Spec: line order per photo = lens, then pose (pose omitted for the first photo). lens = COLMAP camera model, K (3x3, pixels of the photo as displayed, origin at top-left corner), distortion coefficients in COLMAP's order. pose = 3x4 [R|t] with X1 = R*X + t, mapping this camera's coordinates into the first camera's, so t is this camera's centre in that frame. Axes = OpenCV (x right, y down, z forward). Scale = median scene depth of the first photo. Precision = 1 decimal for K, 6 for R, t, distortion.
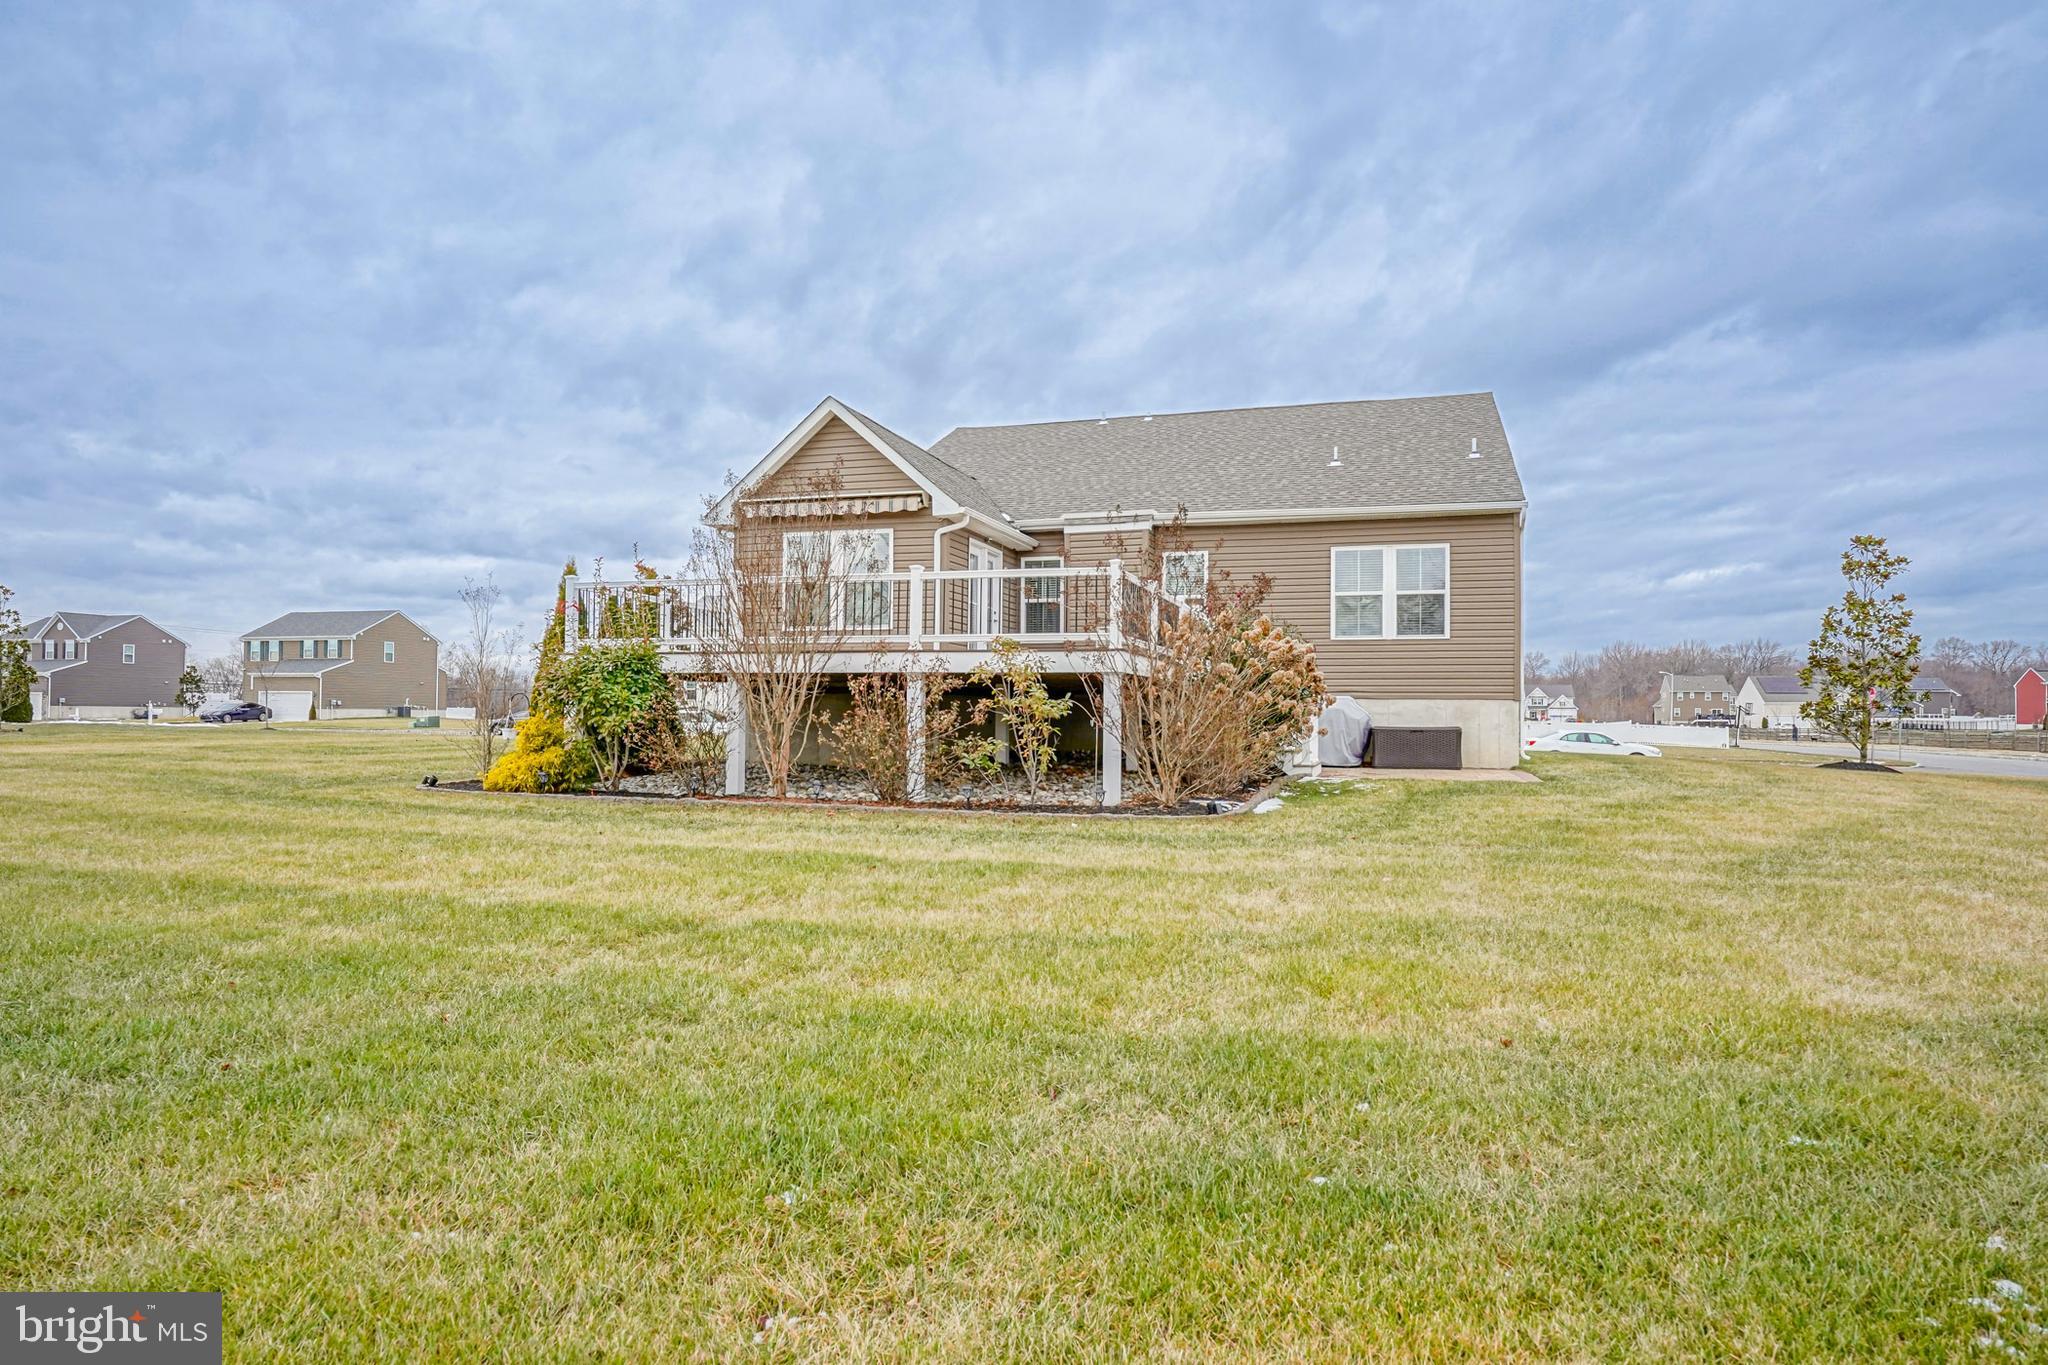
lens RADIAL K [[1158.9, 0, 1024.0], [0, 1158.9, 682.5], [0, 0, 1]] dist [-0.003359, -0.000937]
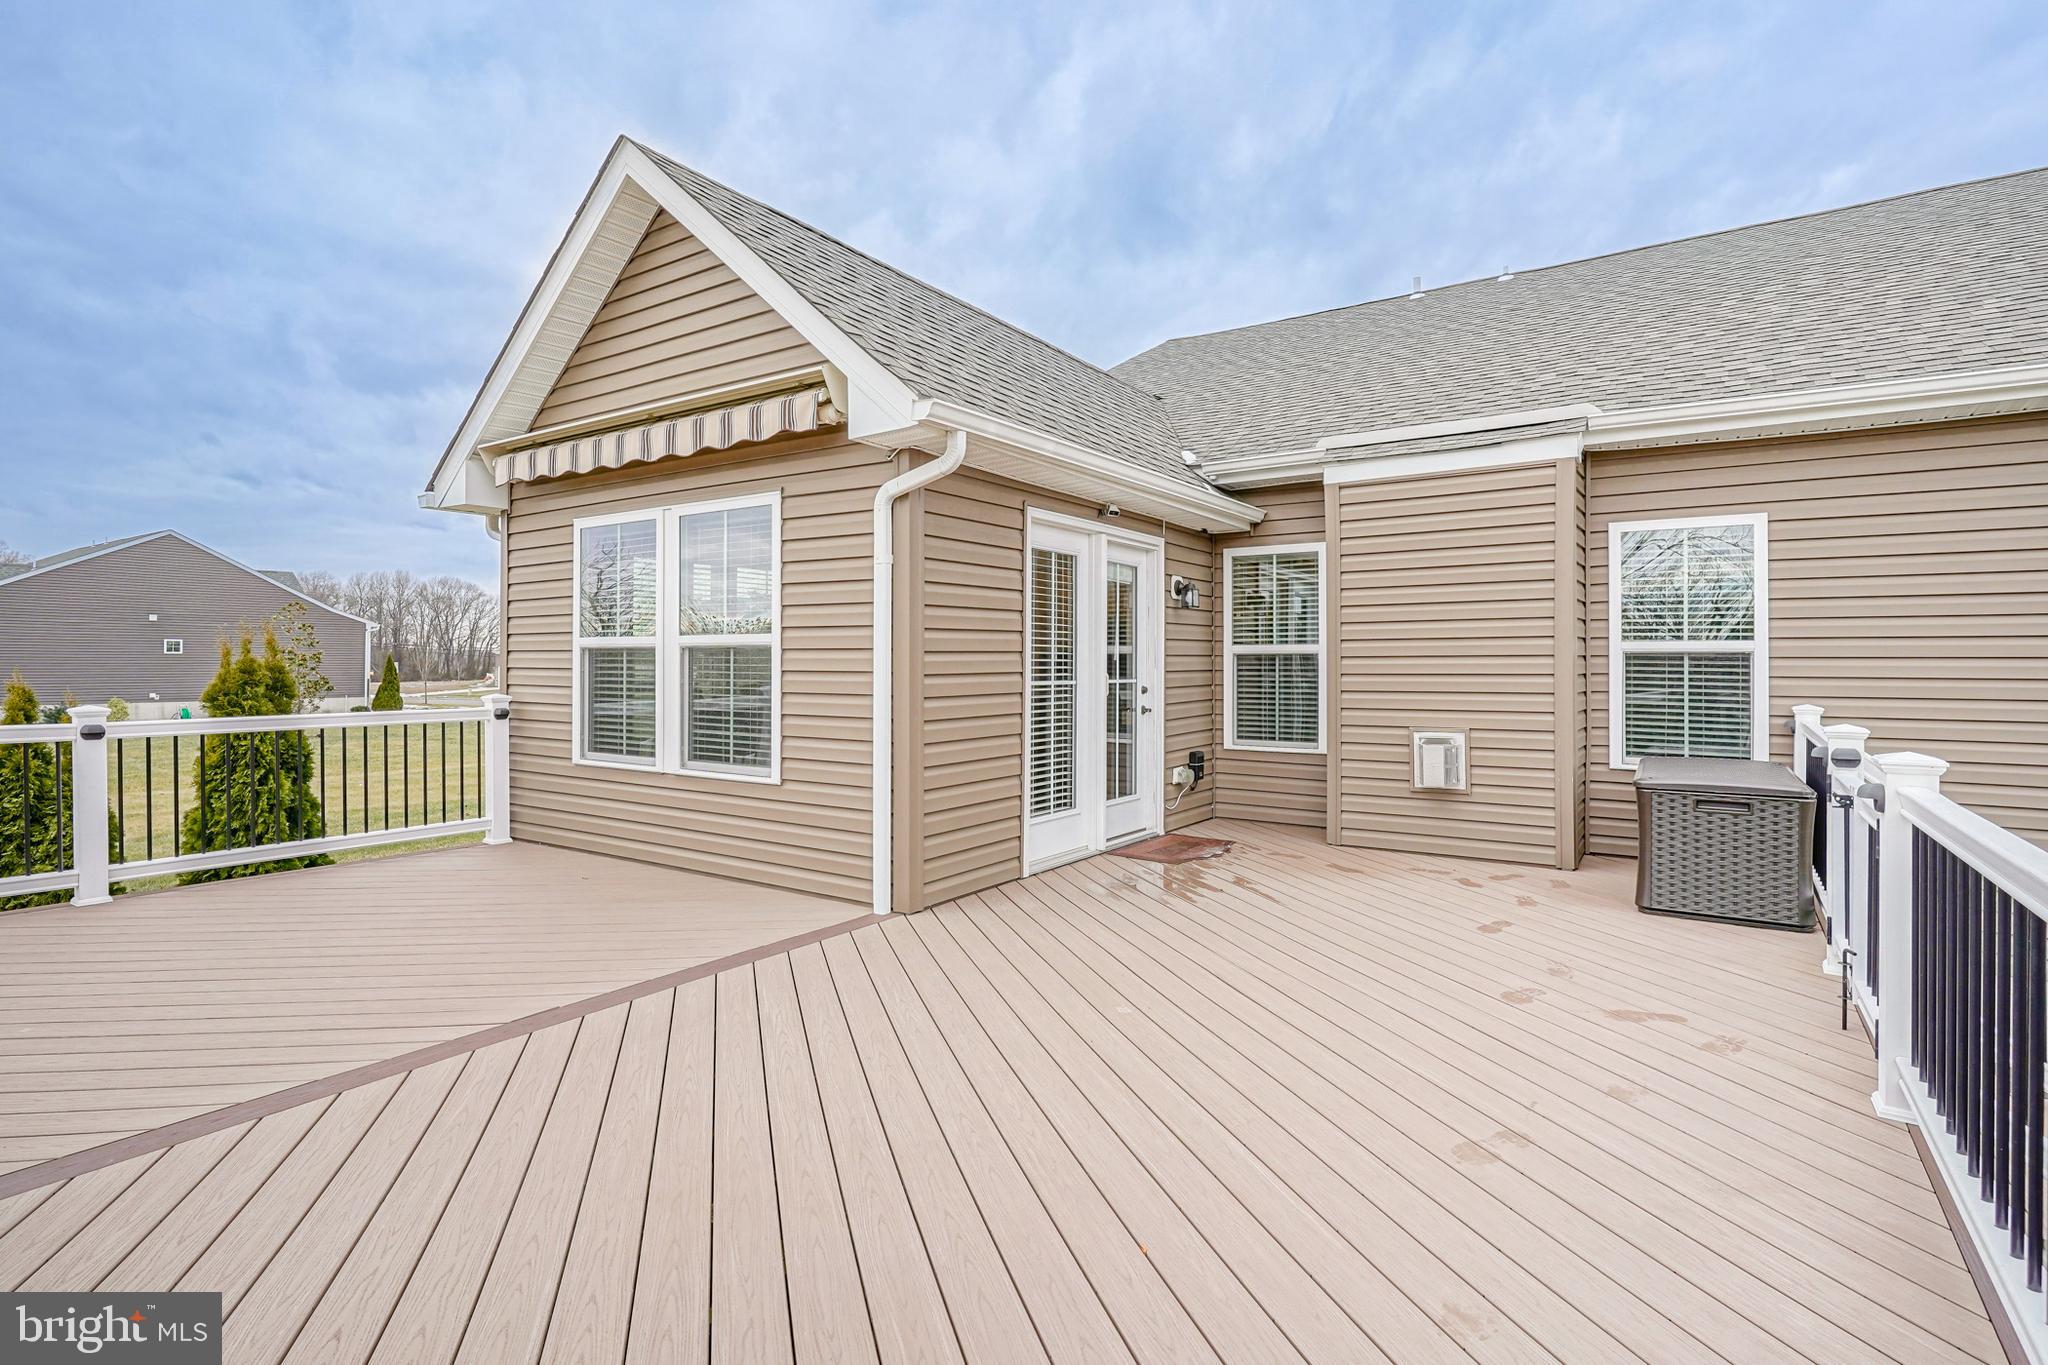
lens RADIAL K [[999.0, 0, 1015.7], [0, 999.0, 650.9], [0, 0, 1]] dist [-0.002255, 0.000146]
pose [[0.953120, -0.006483, -0.302522, 0.037008], [0.009175, 0.999930, 0.007478, -0.076293], [0.302452, -0.009903, 0.953113, 0.646084]]
